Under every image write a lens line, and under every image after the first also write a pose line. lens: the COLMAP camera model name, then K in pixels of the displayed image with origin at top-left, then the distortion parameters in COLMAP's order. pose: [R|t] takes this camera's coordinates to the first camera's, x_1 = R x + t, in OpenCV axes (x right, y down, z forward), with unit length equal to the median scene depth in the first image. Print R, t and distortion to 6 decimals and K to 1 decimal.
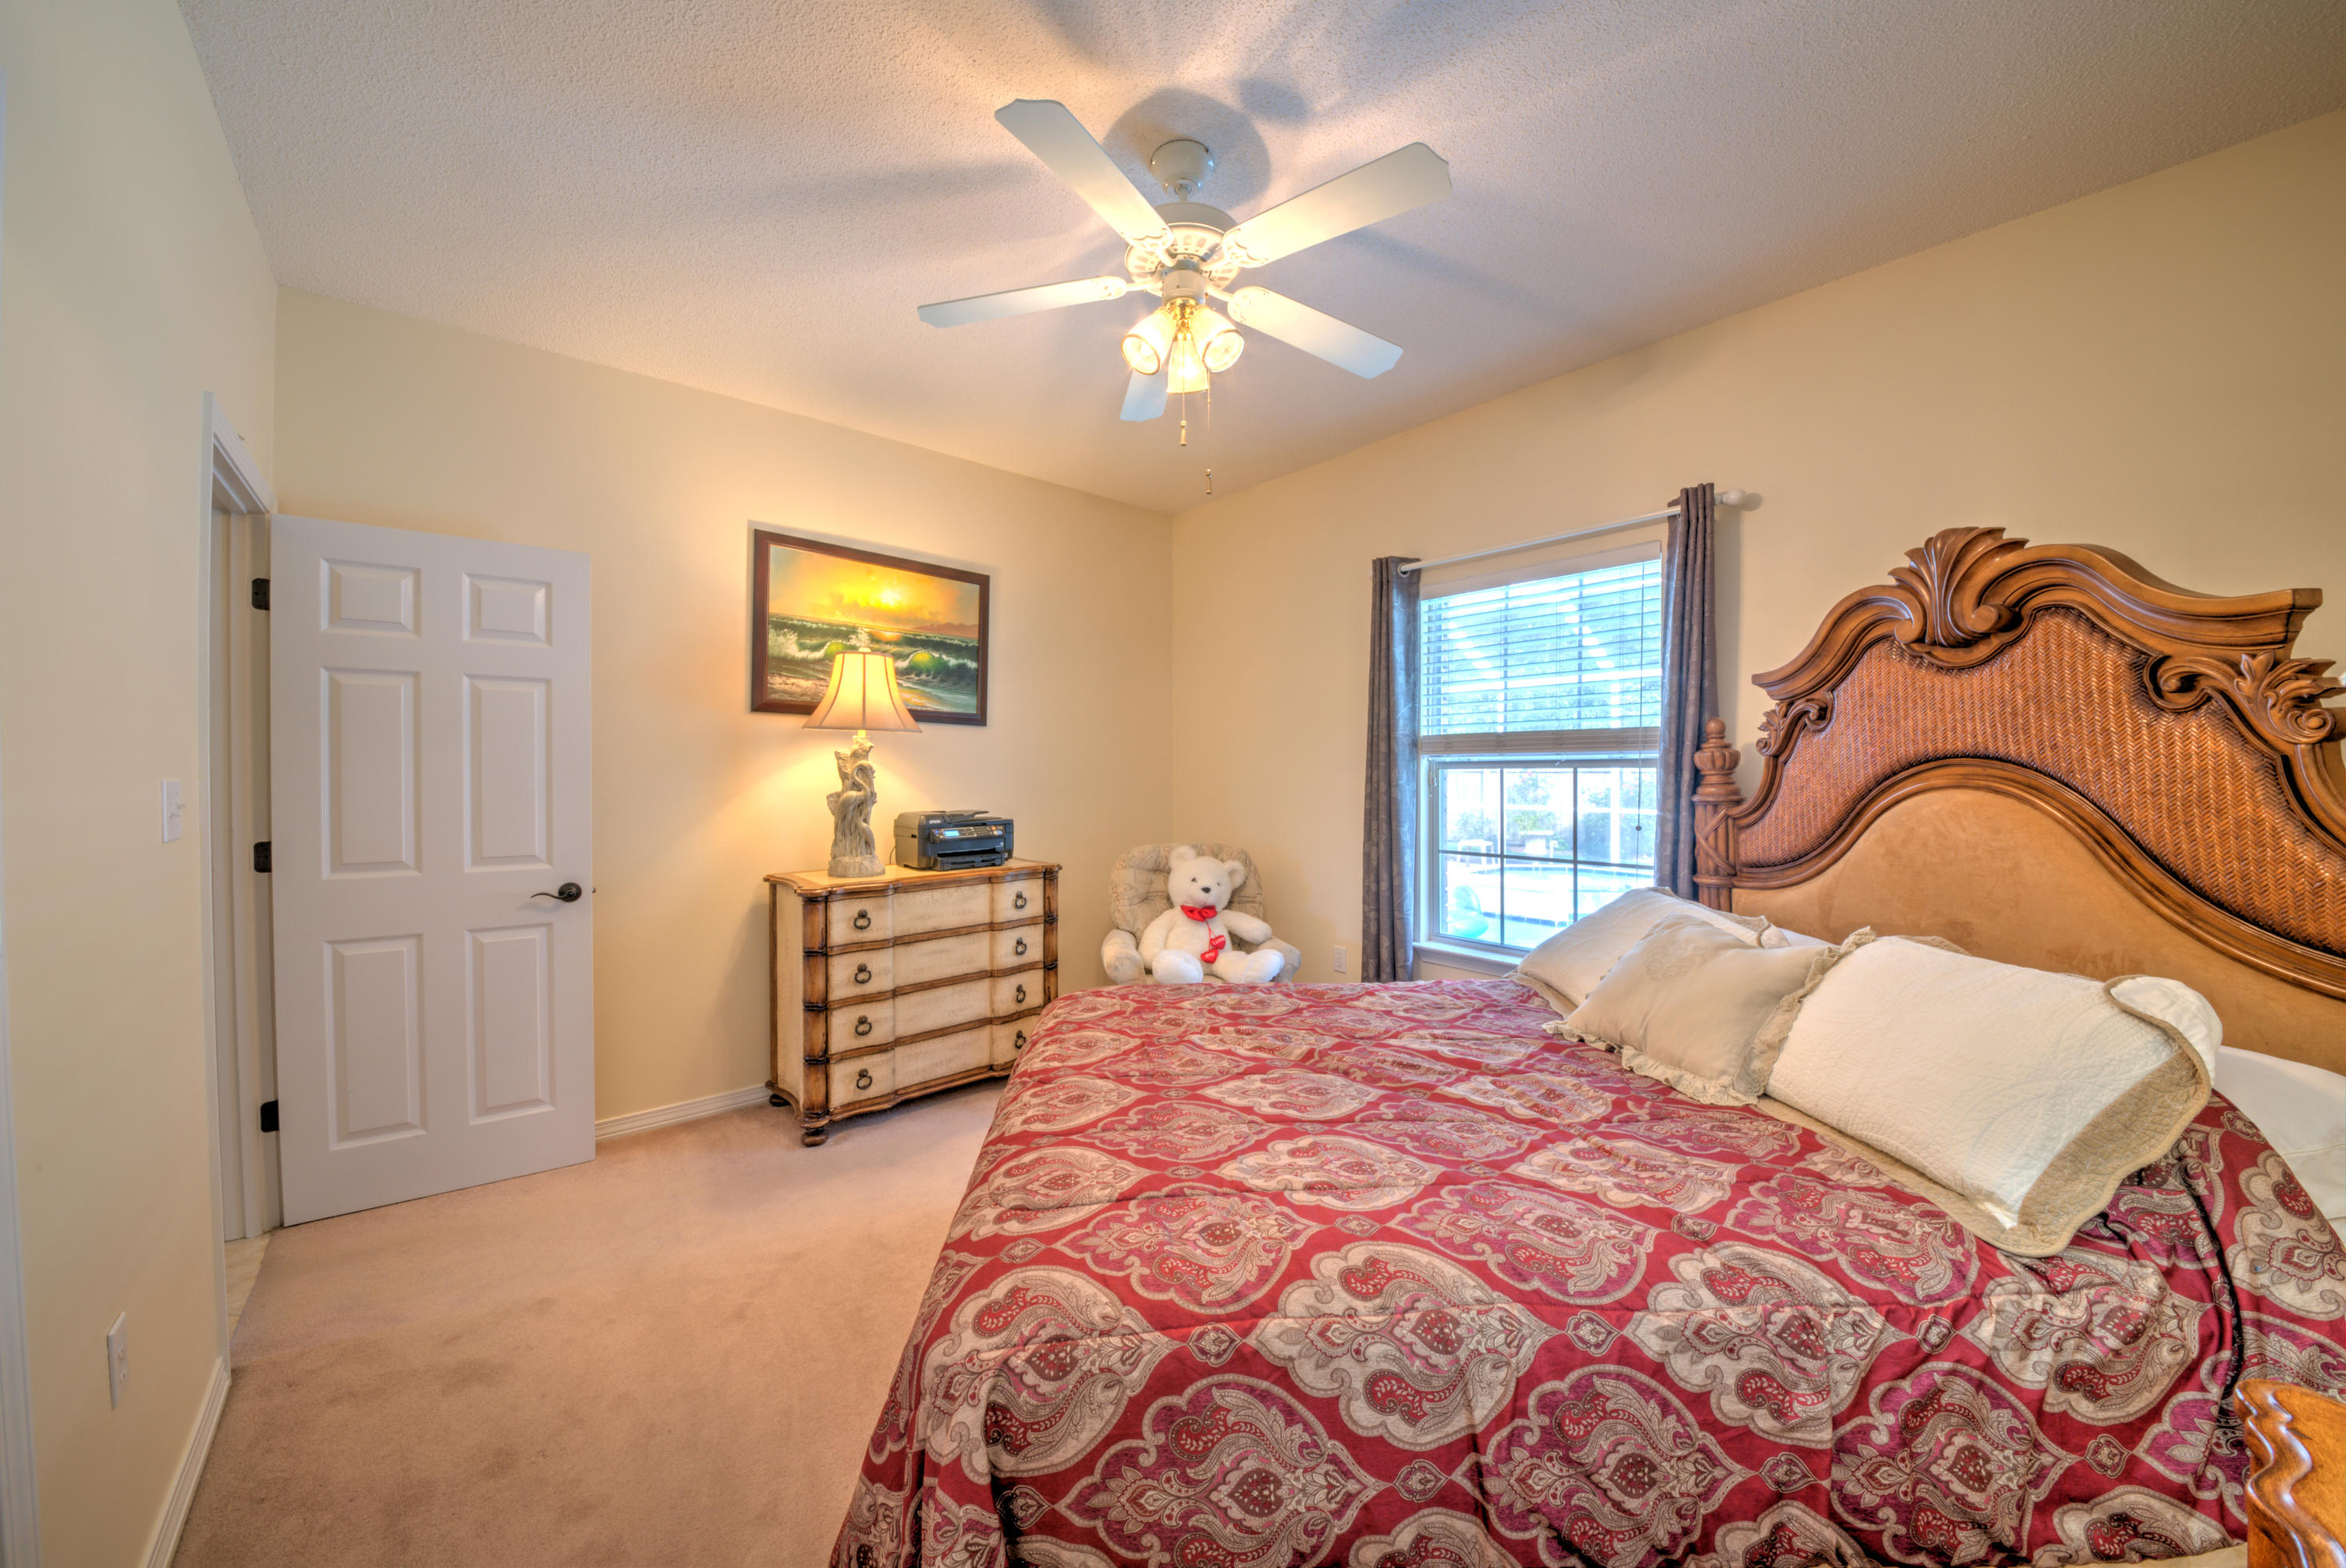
lens RADIAL K [[735.5, 0, 1154.9], [0, 735.5, 783.5], [0, 0, 1]] dist [0.000126, 0.000017]
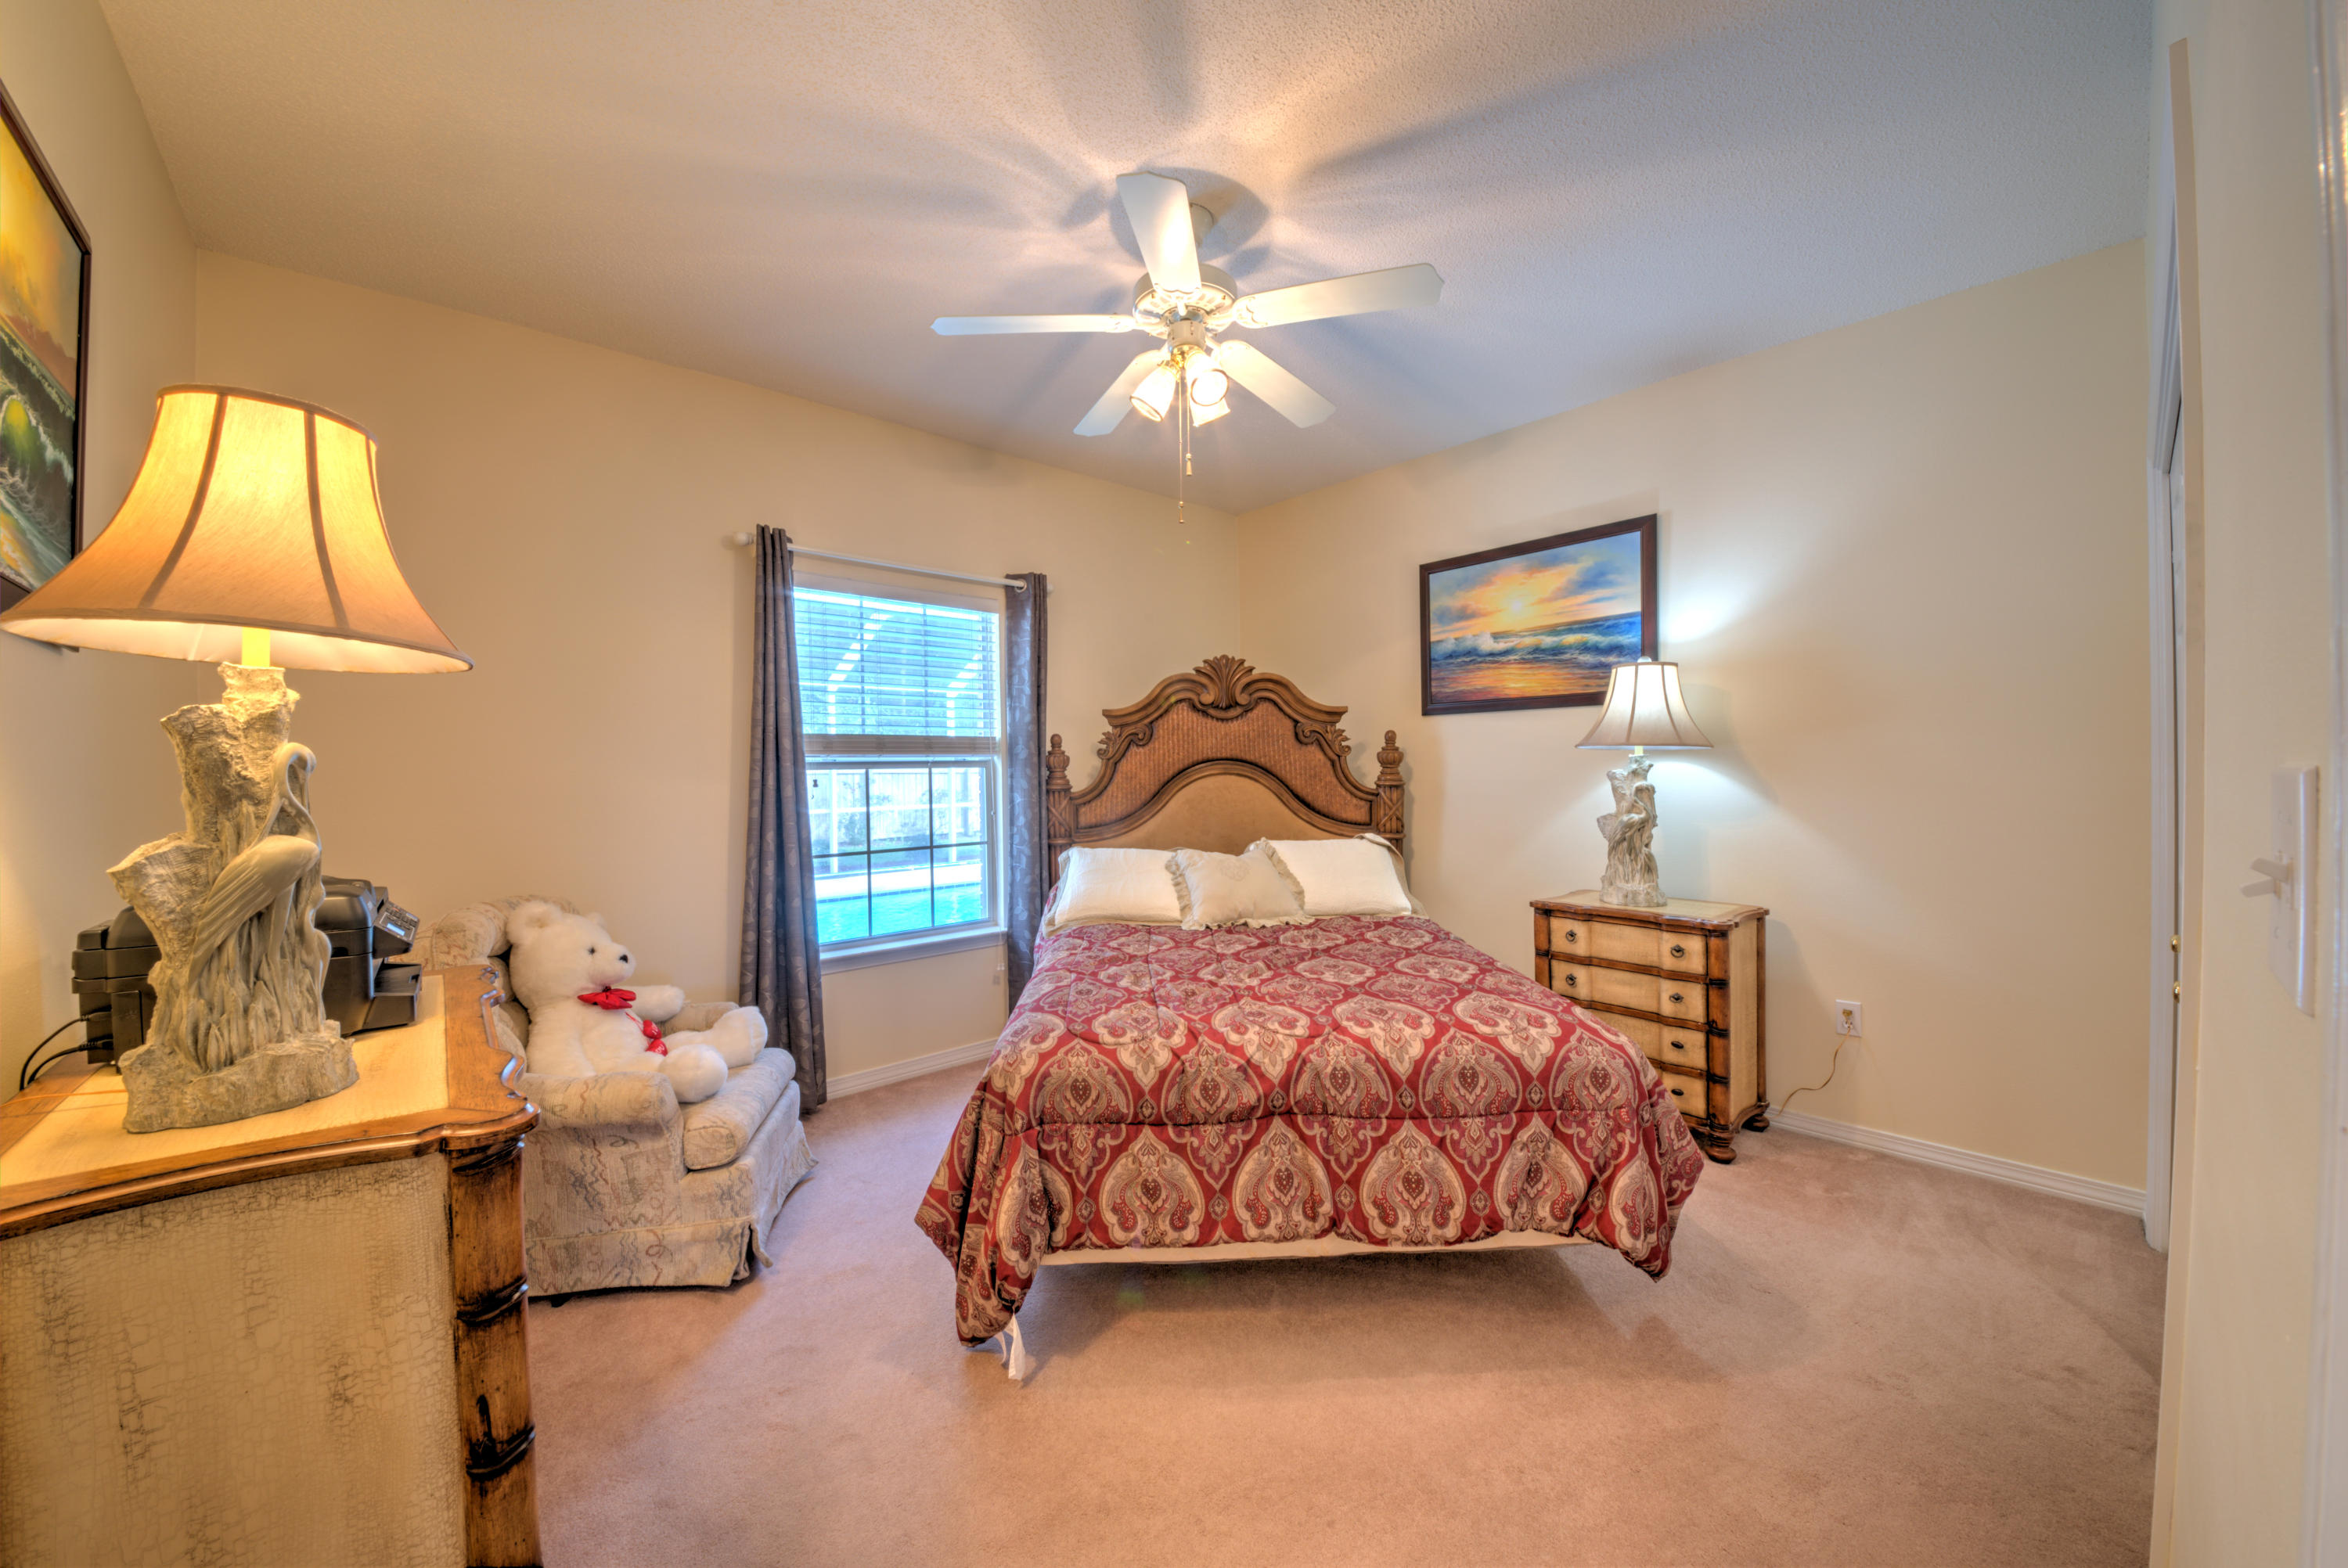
lens RADIAL K [[852.6, 0, 1159.3], [0, 852.6, 774.2], [0, 0, 1]] dist [0.024900, -0.000081]
pose [[0.051049, -0.009622, 0.998650, -0.867690], [0.031633, 0.999467, 0.008013, -0.011631], [-0.998195, 0.031181, 0.051326, 0.637531]]
